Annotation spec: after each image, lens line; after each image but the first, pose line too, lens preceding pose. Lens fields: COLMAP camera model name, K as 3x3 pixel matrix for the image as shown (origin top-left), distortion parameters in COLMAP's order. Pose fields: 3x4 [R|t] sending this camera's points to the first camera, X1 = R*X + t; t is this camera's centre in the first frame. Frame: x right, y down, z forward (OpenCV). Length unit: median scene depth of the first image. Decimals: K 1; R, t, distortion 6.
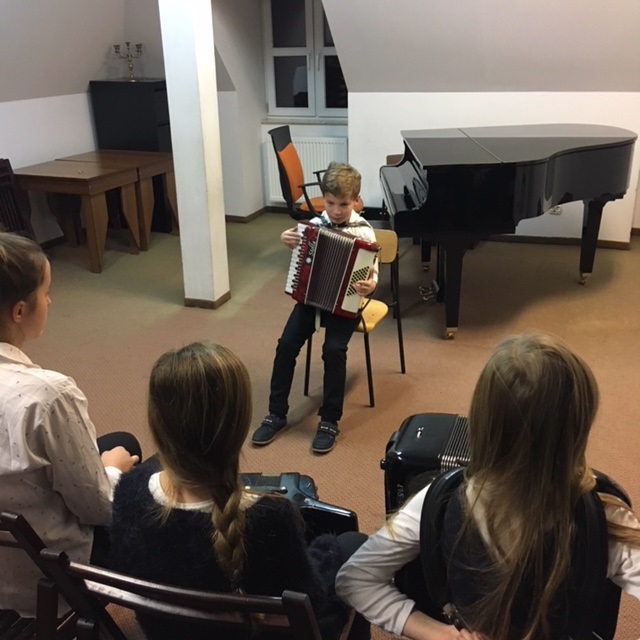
lens RADIAL K [[727.5, 0, 317.7], [0, 727.5, 320.1], [0, 0, 1]] dist [0.072241, -0.001202]
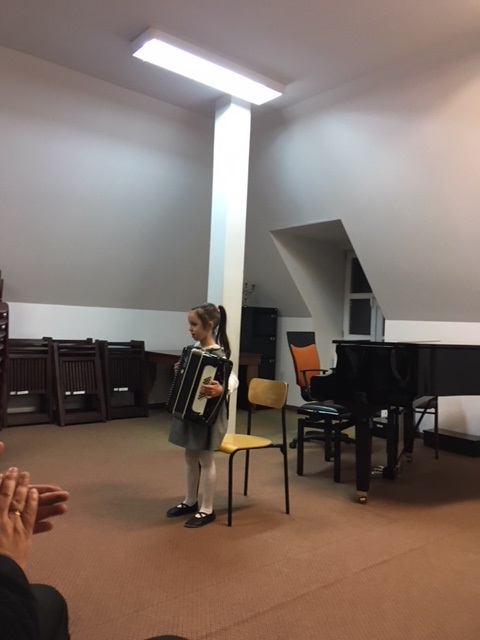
lens RADIAL K [[540.5, 0, 240.0], [0, 540.5, 320.0], [0, 0, 1]] dist [0.085192, -0.141777]
pose [[0.877238, 0.057639, -0.476582, 0.309402], [-0.231526, 0.920472, -0.314843, 0.056961], [0.420534, 0.386534, 0.820818, 0.119493]]
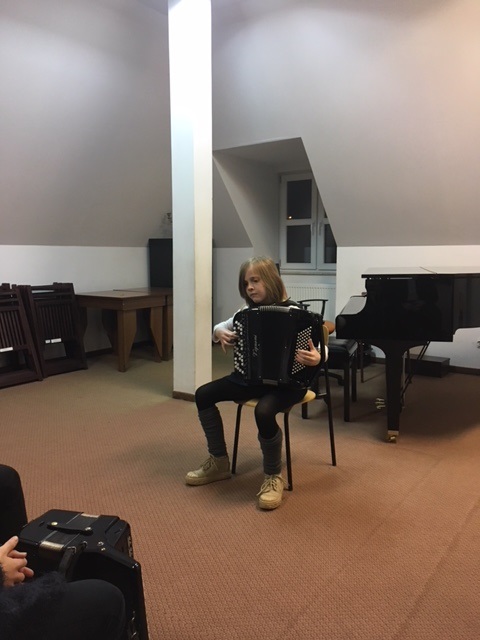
lens RADIAL K [[540.5, 0, 240.0], [0, 540.5, 320.0], [0, 0, 1]] dist [0.085192, -0.141777]
pose [[0.973130, 0.049044, -0.224971, 0.107505], [-0.102239, 0.967489, -0.231329, 0.046537], [0.206311, 0.248114, 0.946507, 0.136155]]
